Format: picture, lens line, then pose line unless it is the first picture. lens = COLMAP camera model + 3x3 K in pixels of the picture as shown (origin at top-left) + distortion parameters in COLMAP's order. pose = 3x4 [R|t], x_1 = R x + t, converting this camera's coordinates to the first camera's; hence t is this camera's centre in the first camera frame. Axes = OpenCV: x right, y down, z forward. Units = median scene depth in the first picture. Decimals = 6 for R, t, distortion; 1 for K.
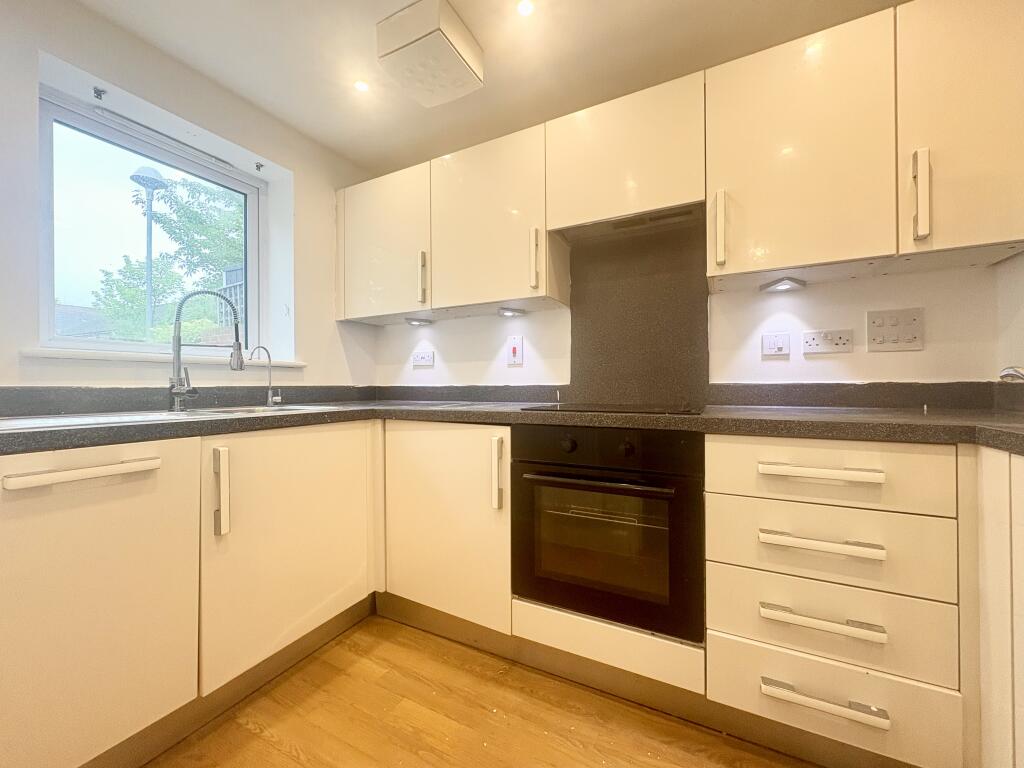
lens RADIAL K [[408.1, 0, 512.0], [0, 408.1, 384.0], [0, 0, 1]] dist [-0.000130, 0.000289]
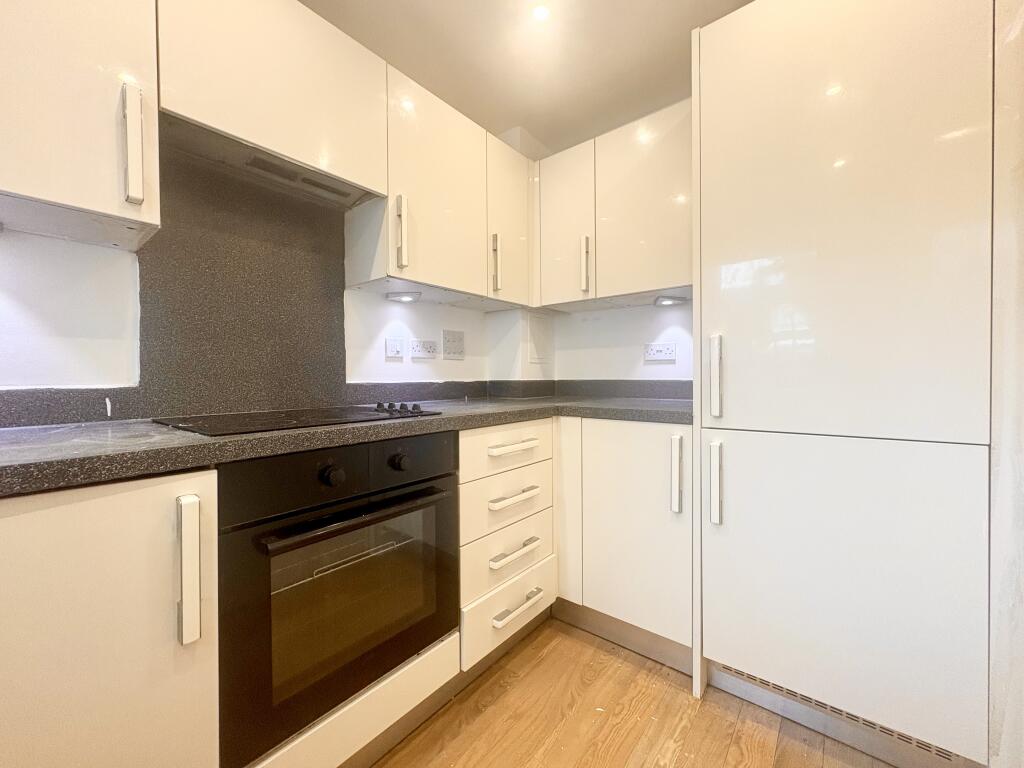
lens RADIAL K [[408.1, 0, 512.0], [0, 408.1, 384.0], [0, 0, 1]] dist [-0.000130, 0.000289]
pose [[0.196348, -0.011852, 0.980463, -0.429238], [0.001891, 0.999930, 0.011709, -0.010853], [-0.980532, -0.000445, 0.196357, 0.506016]]
